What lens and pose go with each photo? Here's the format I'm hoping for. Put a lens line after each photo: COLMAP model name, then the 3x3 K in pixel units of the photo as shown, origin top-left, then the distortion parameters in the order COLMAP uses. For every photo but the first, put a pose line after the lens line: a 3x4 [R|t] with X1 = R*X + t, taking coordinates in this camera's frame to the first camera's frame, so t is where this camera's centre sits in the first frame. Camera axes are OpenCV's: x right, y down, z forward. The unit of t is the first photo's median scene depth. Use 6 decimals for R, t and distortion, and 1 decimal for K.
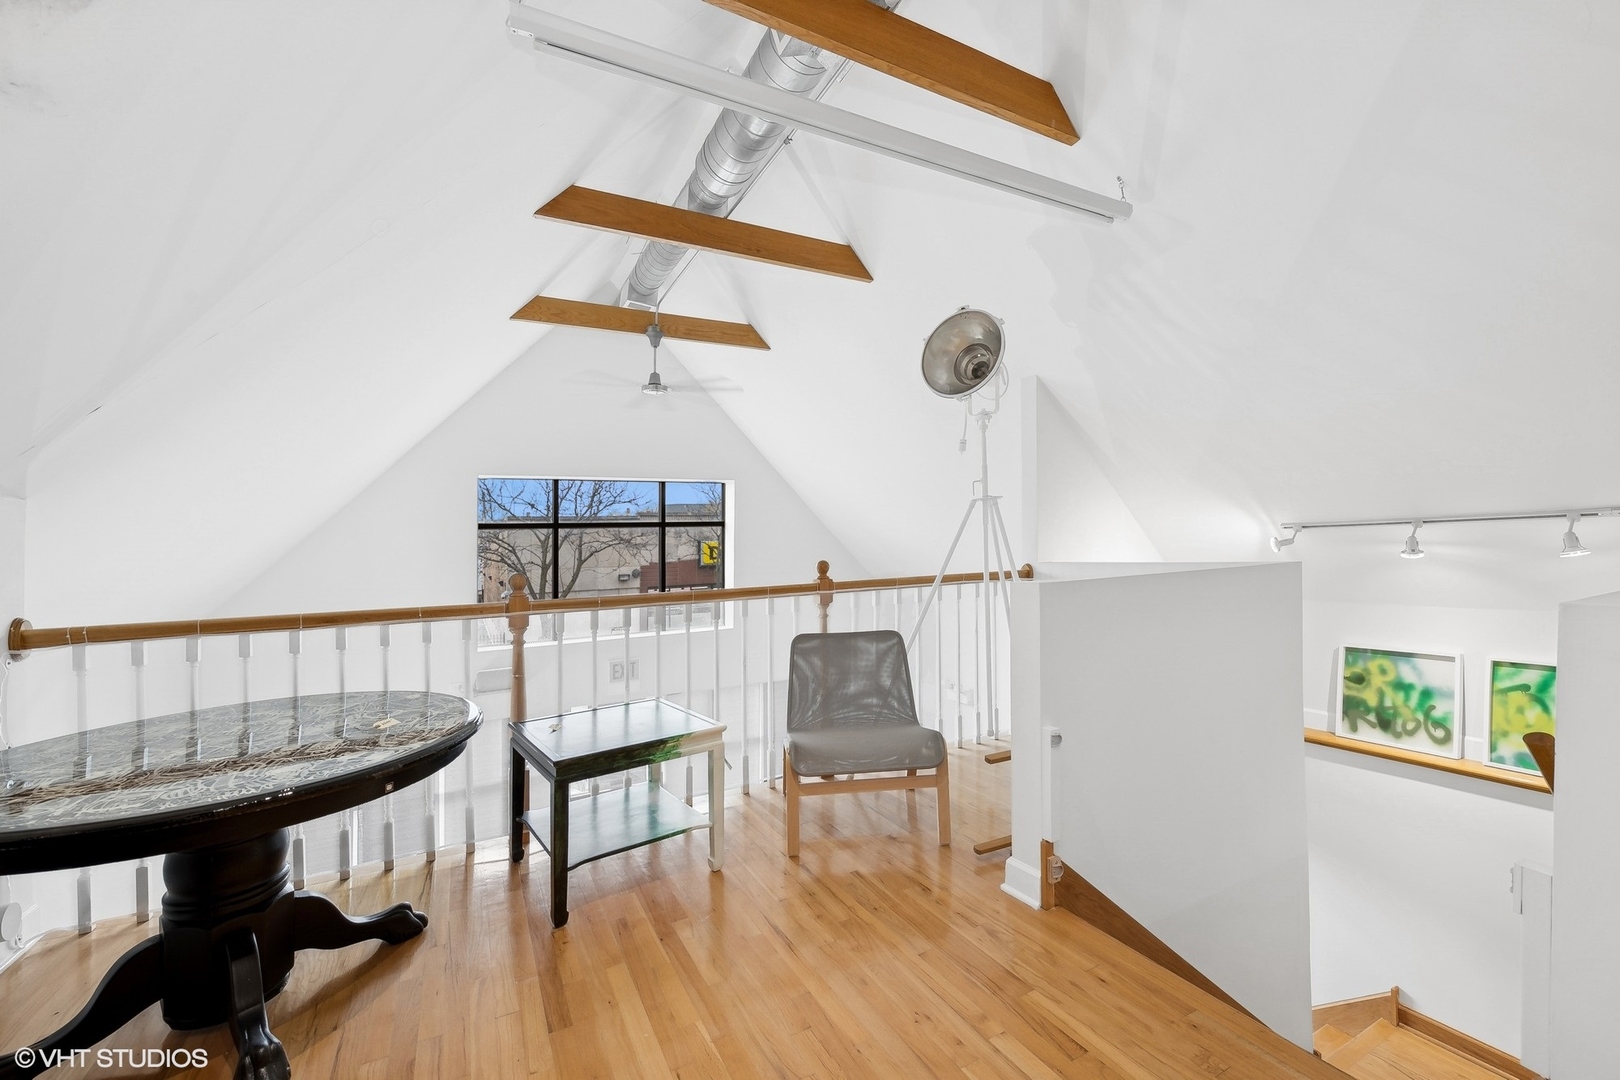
lens RADIAL K [[664.0, 0, 805.4], [0, 664.0, 549.6], [0, 0, 1]] dist [0.004274, 0.000395]
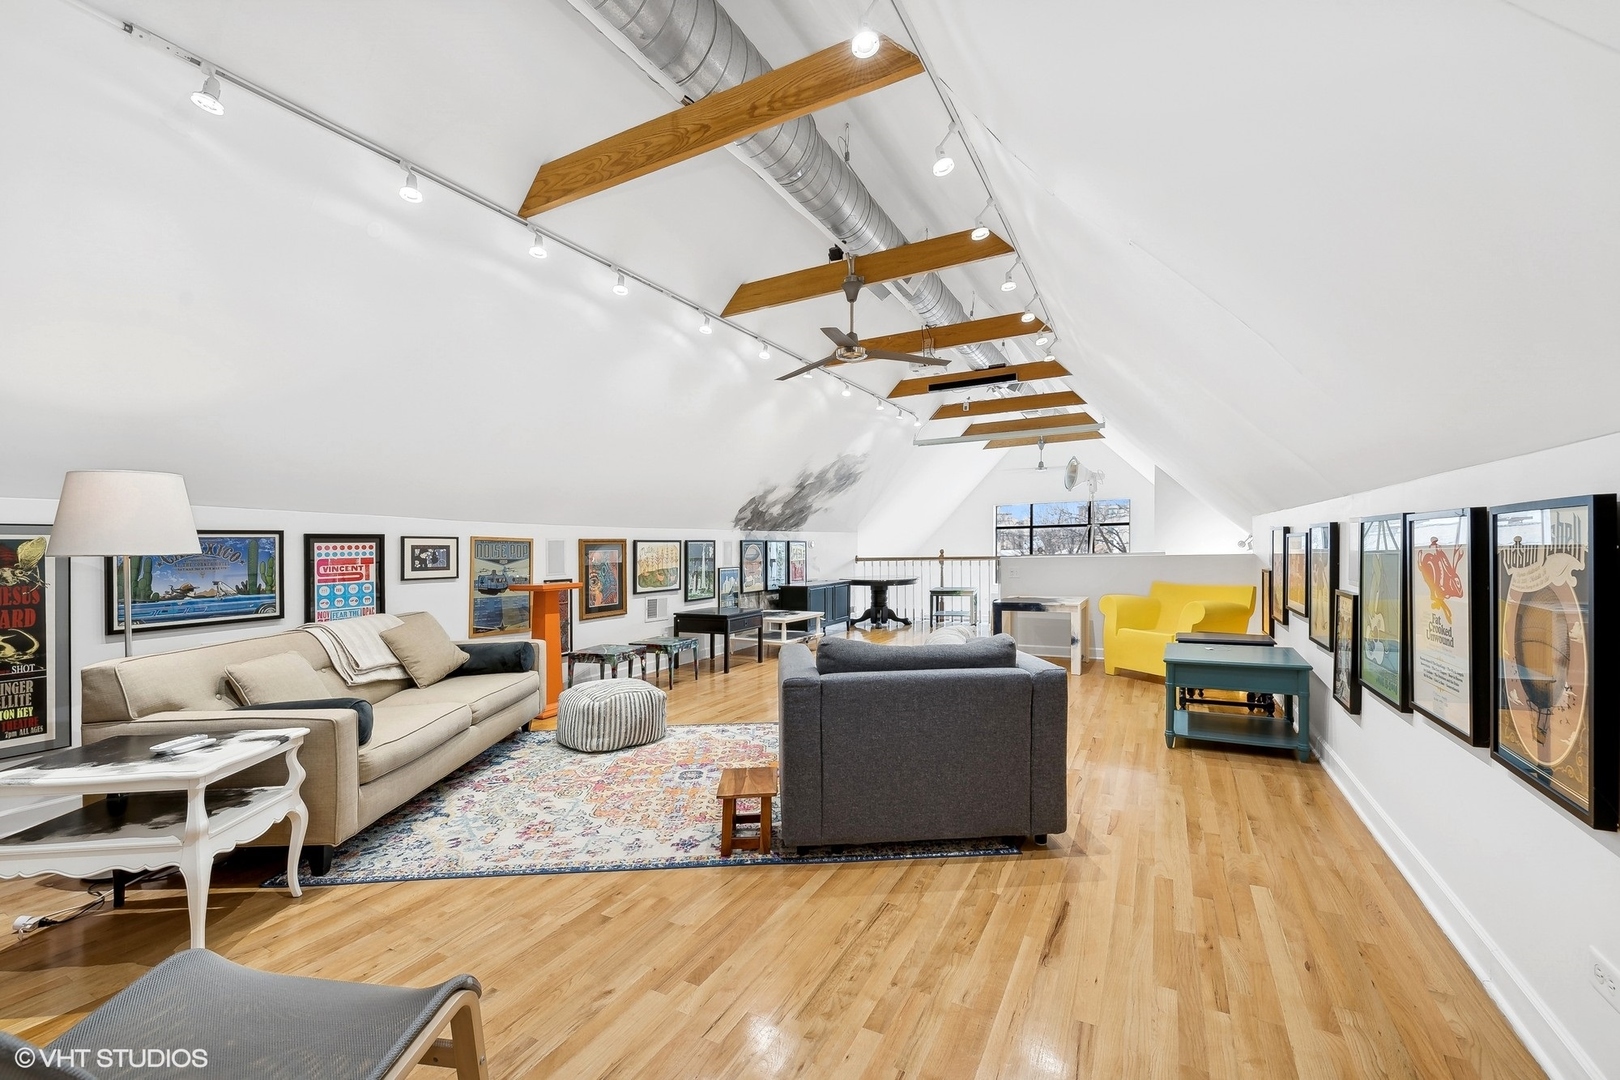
lens RADIAL K [[664.0, 0, 809.2], [0, 664.0, 542.2], [0, 0, 1]] dist [0.004274, 0.000395]
pose [[0.566418, 0.002953, -0.824113, 2.530063], [0.004585, 0.999967, 0.006734, -0.022786], [0.824105, -0.007593, 0.566386, -1.957803]]
